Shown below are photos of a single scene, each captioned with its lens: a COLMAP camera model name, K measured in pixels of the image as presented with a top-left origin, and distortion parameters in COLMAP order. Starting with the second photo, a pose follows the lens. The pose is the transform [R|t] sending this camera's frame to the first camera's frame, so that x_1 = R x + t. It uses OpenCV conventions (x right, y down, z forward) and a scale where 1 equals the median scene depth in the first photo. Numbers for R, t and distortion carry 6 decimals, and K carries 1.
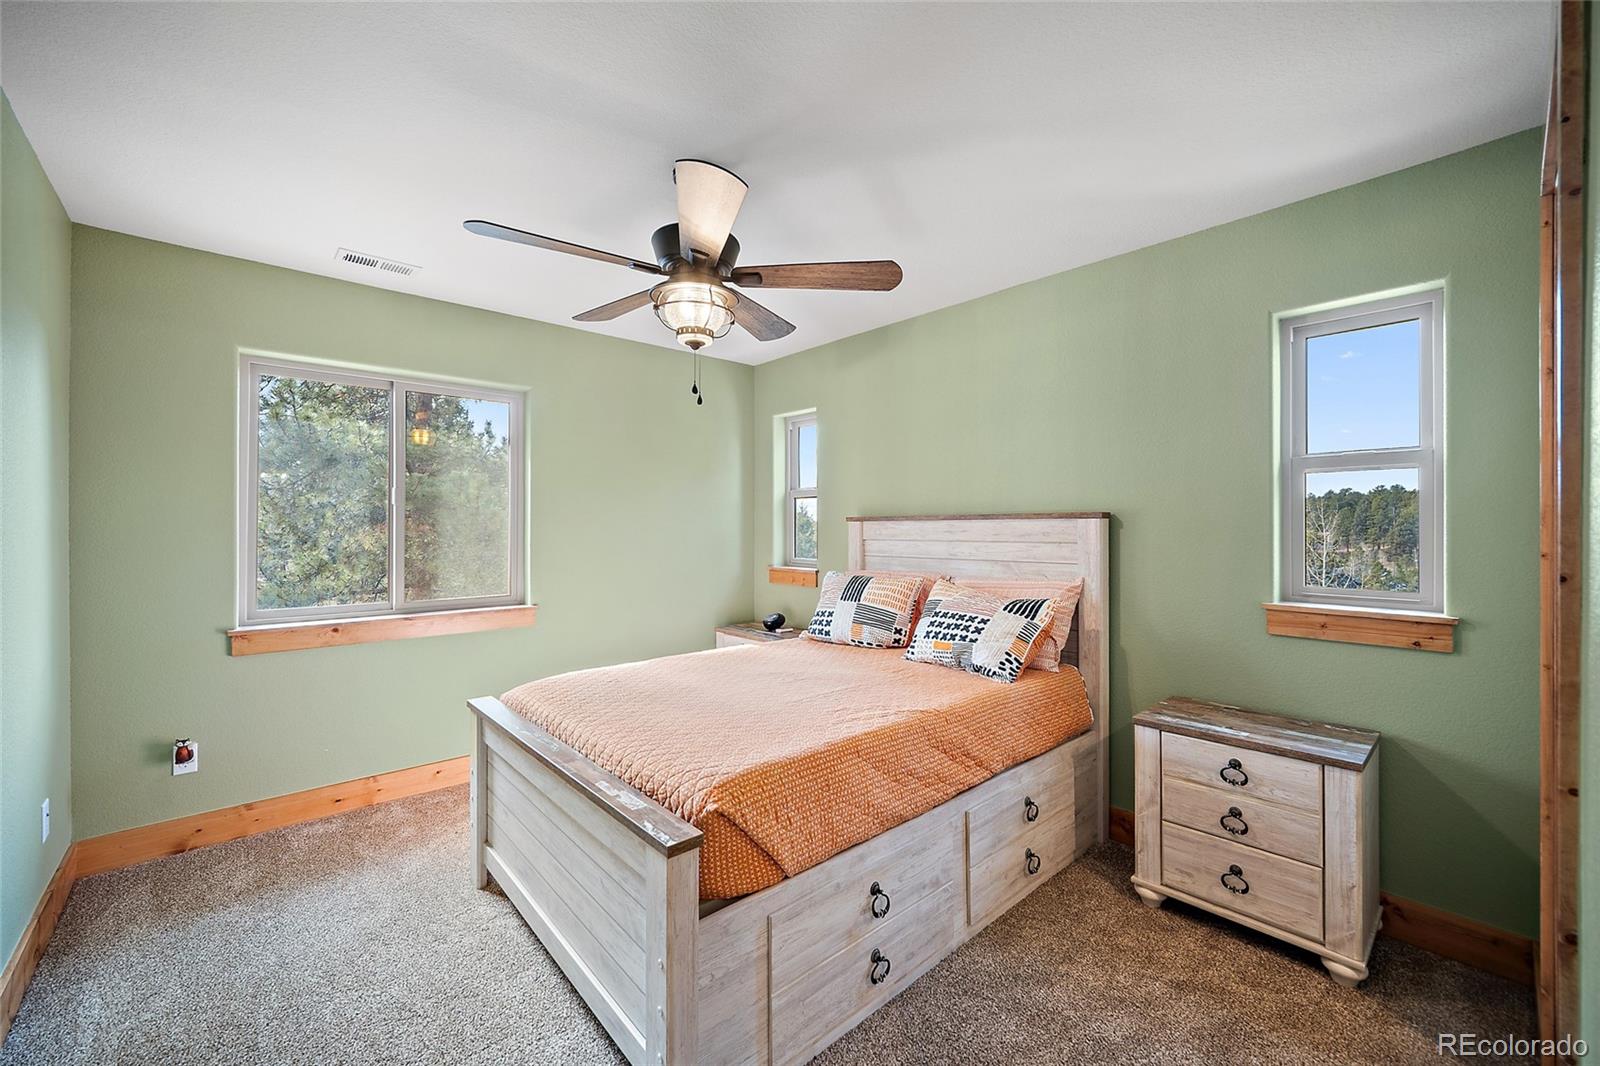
lens RADIAL K [[649.7, 0, 824.9], [0, 649.7, 507.0], [0, 0, 1]] dist [0.028354, 0.000193]
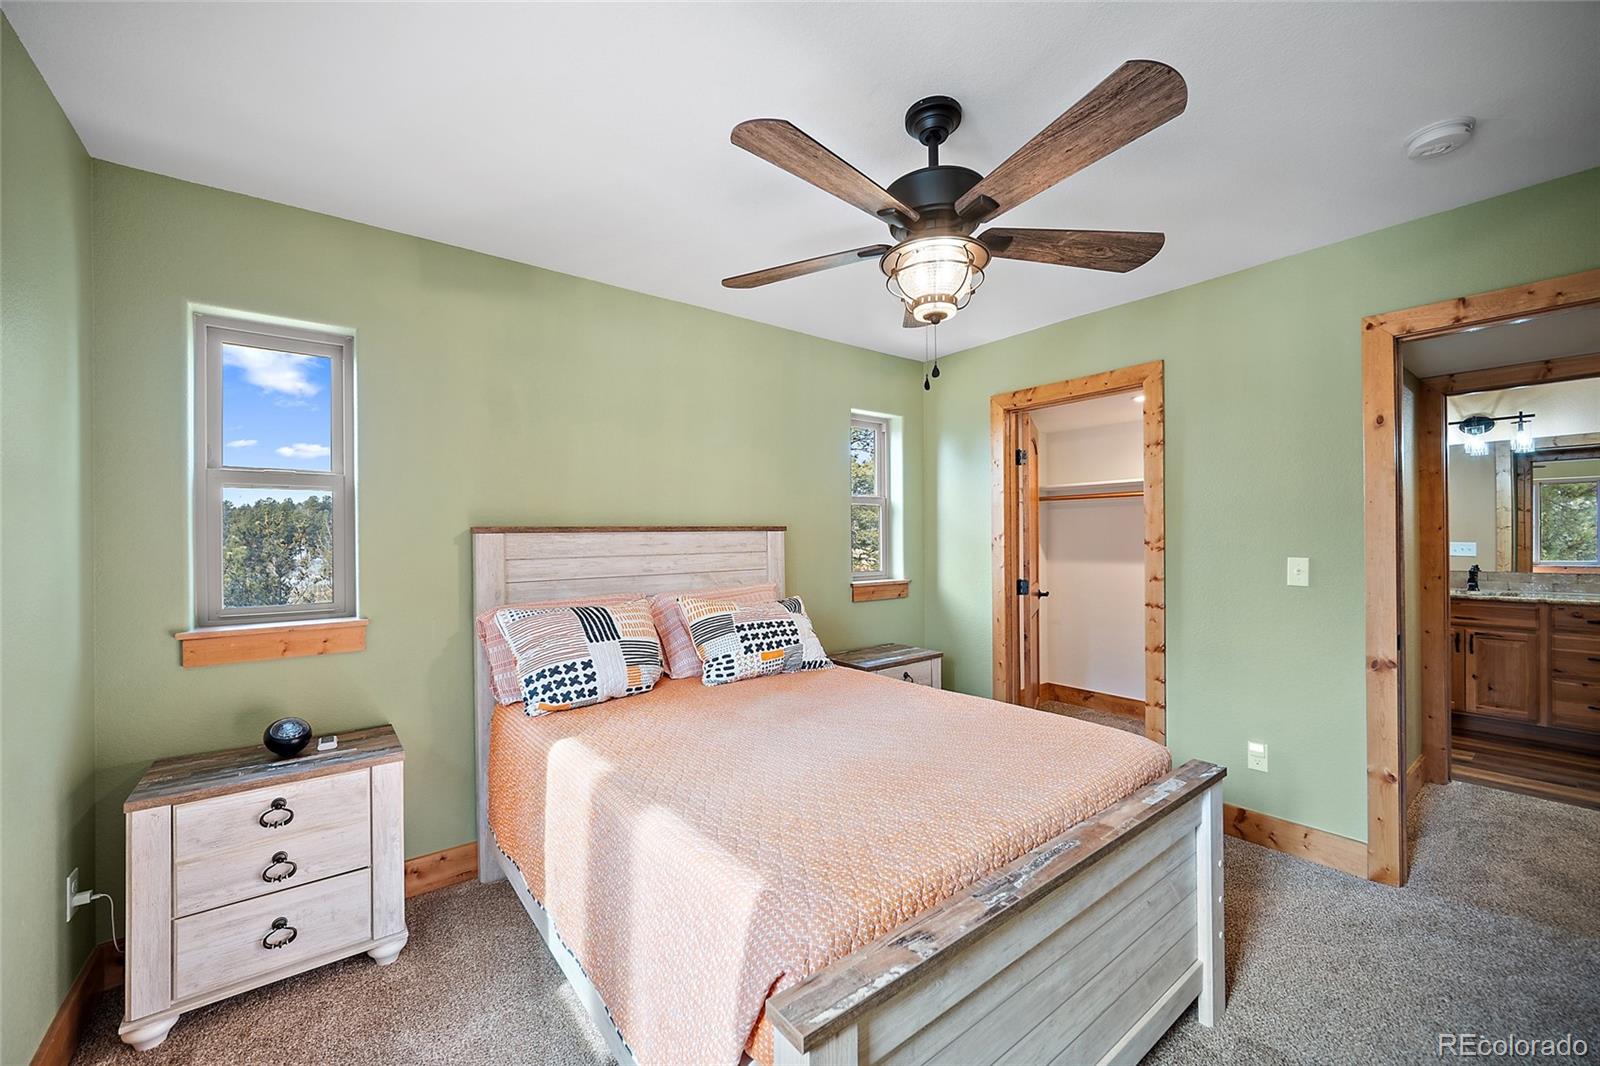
lens RADIAL K [[627.8, 0, 804.2], [0, 627.8, 507.8], [0, 0, 1]] dist [0.001934, 0.000148]
pose [[0.070296, 0.047065, 0.996415, -0.666180], [-0.020473, 0.998744, -0.045731, 0.022387], [-0.997316, -0.017185, 0.071171, 0.731656]]
